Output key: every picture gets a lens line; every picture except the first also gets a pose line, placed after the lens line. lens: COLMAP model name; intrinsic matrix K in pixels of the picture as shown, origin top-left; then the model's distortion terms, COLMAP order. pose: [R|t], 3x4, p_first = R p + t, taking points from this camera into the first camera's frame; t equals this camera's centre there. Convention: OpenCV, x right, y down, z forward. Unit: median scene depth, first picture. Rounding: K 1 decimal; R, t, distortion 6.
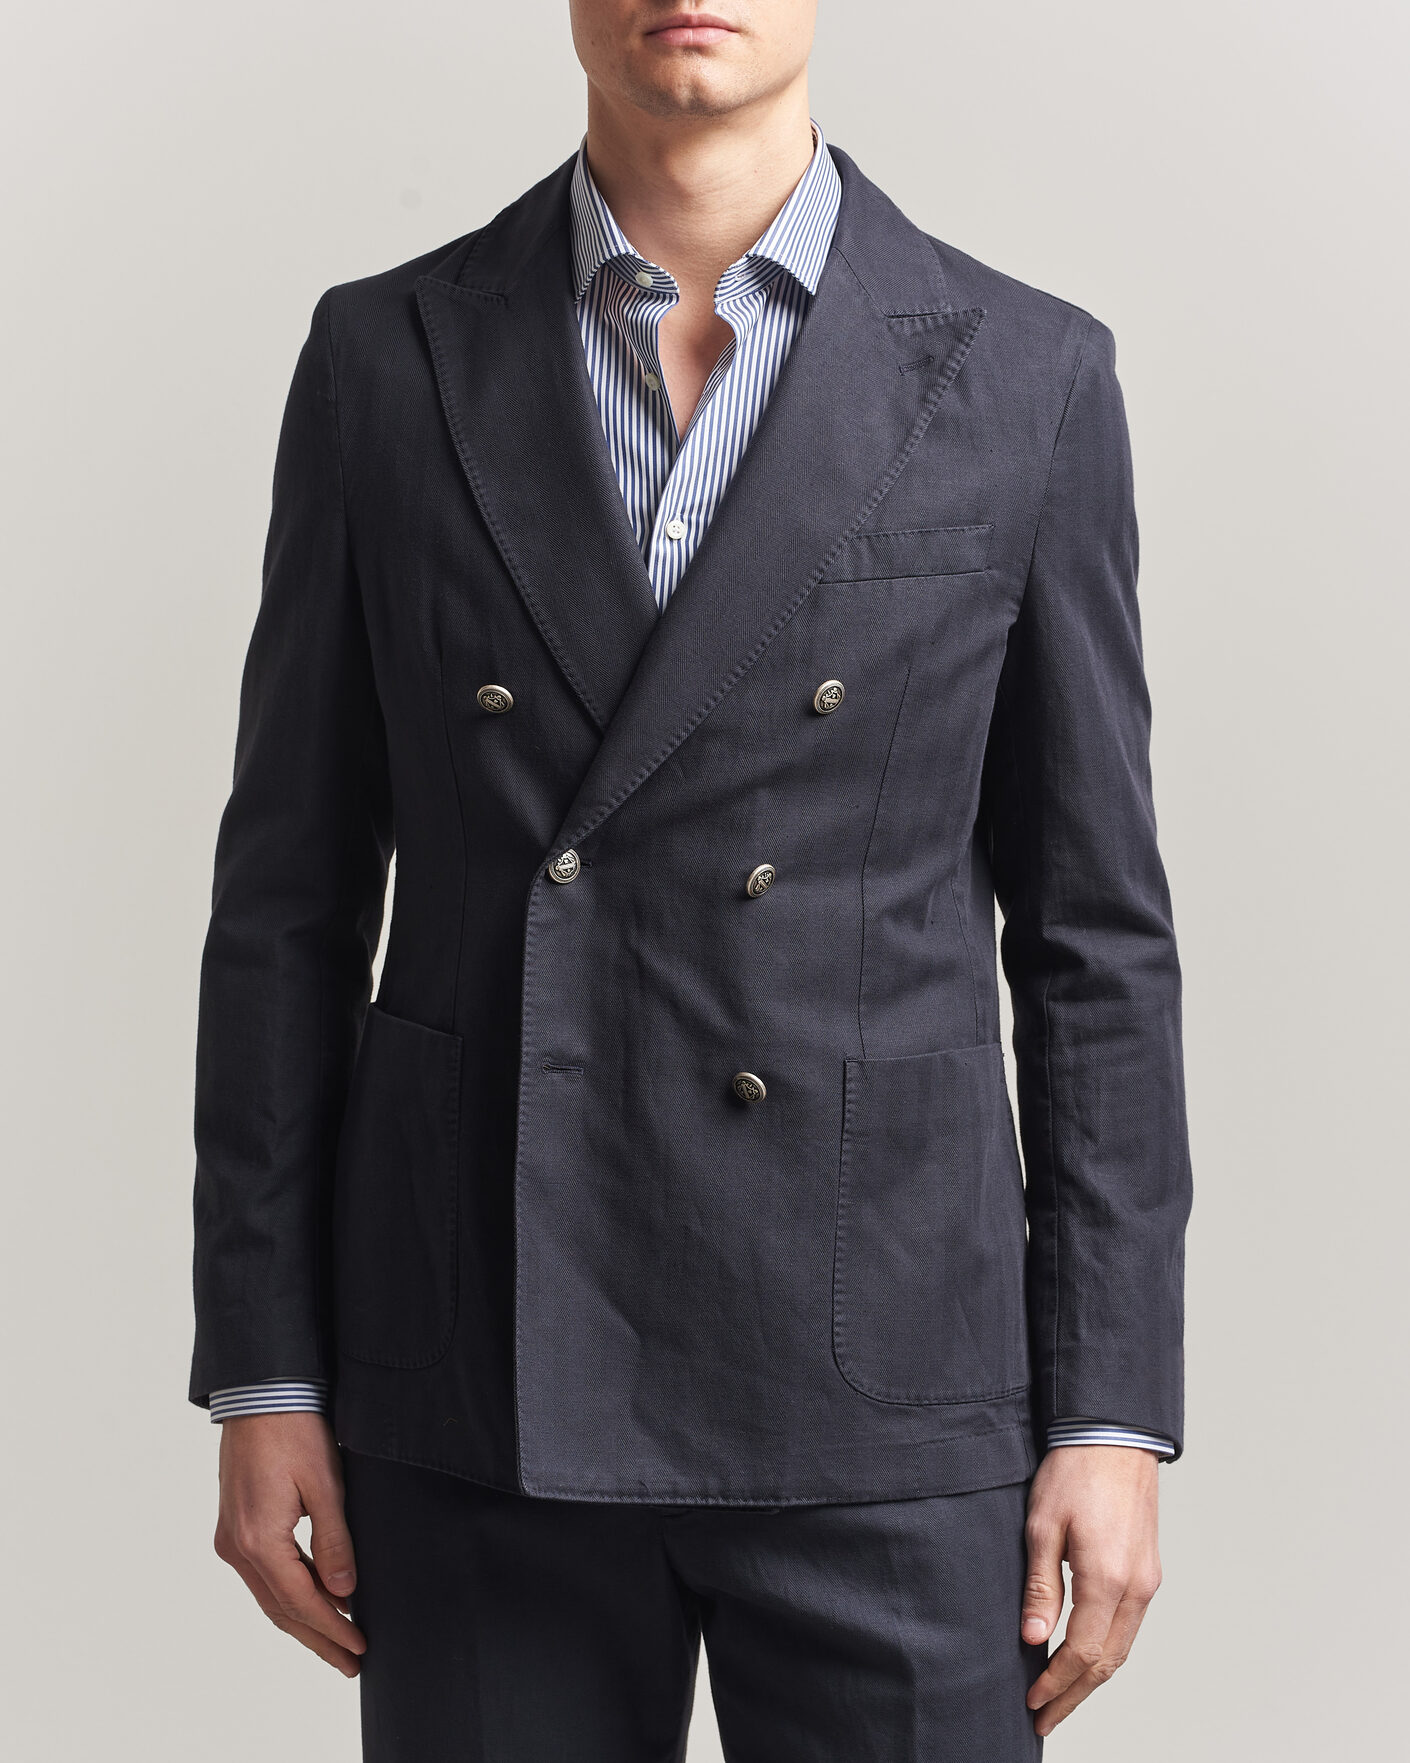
lens RADIAL K [[4707.0, 0, 705.0], [0, 4707.0, 881.5], [0, 0, 1]] dist [-0.110784, -0.323183]
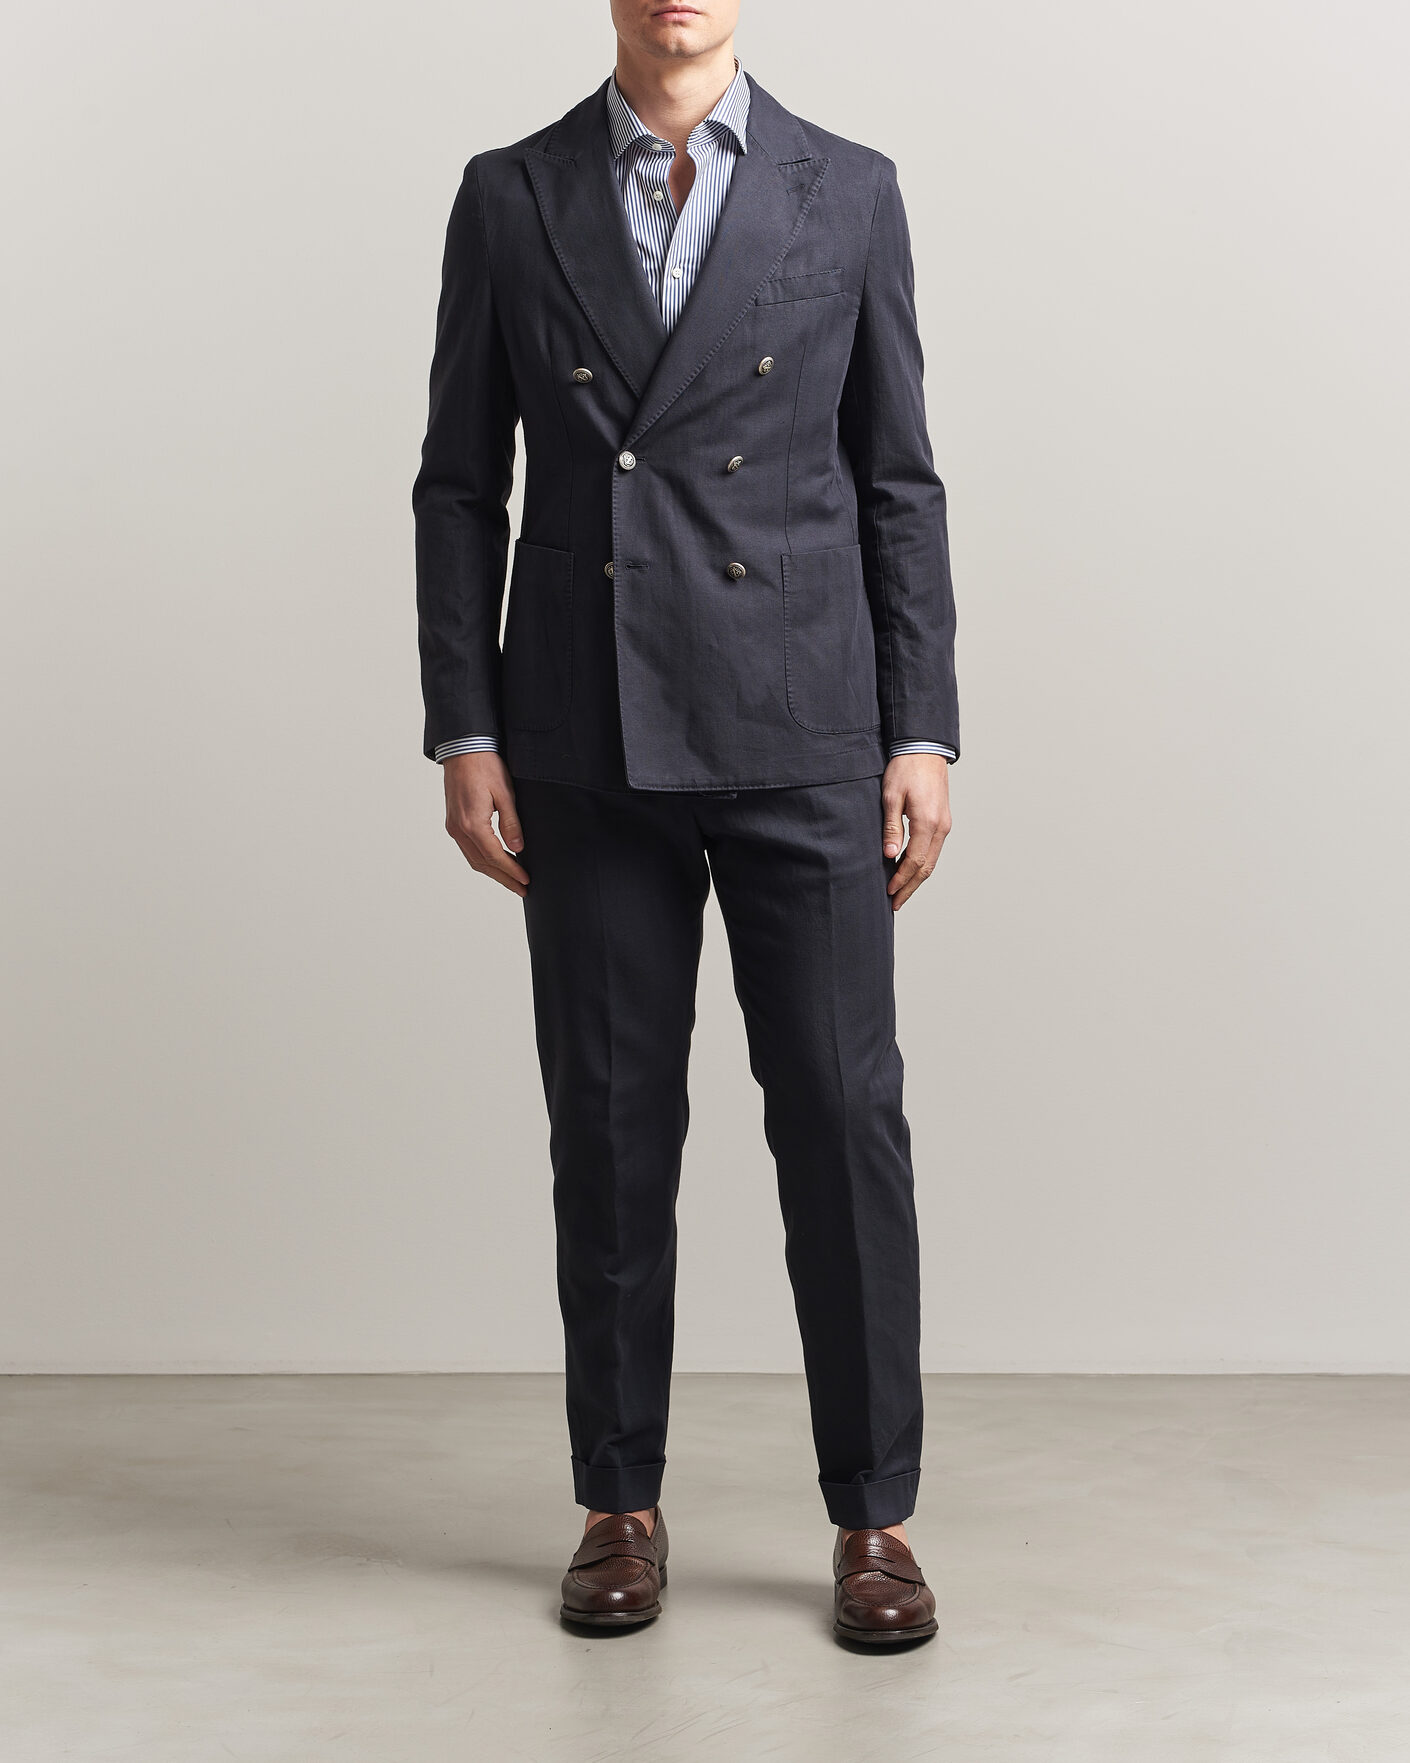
lens RADIAL K [[4707.0, 0, 705.0], [0, 4707.0, 881.5], [0, 0, 1]] dist [-0.110784, -0.323183]
pose [[0.989011, -0.058384, 0.135828, -0.264210], [0.045705, 0.994459, 0.094667, -0.012587], [-0.140602, -0.087419, 0.986199, -0.875293]]
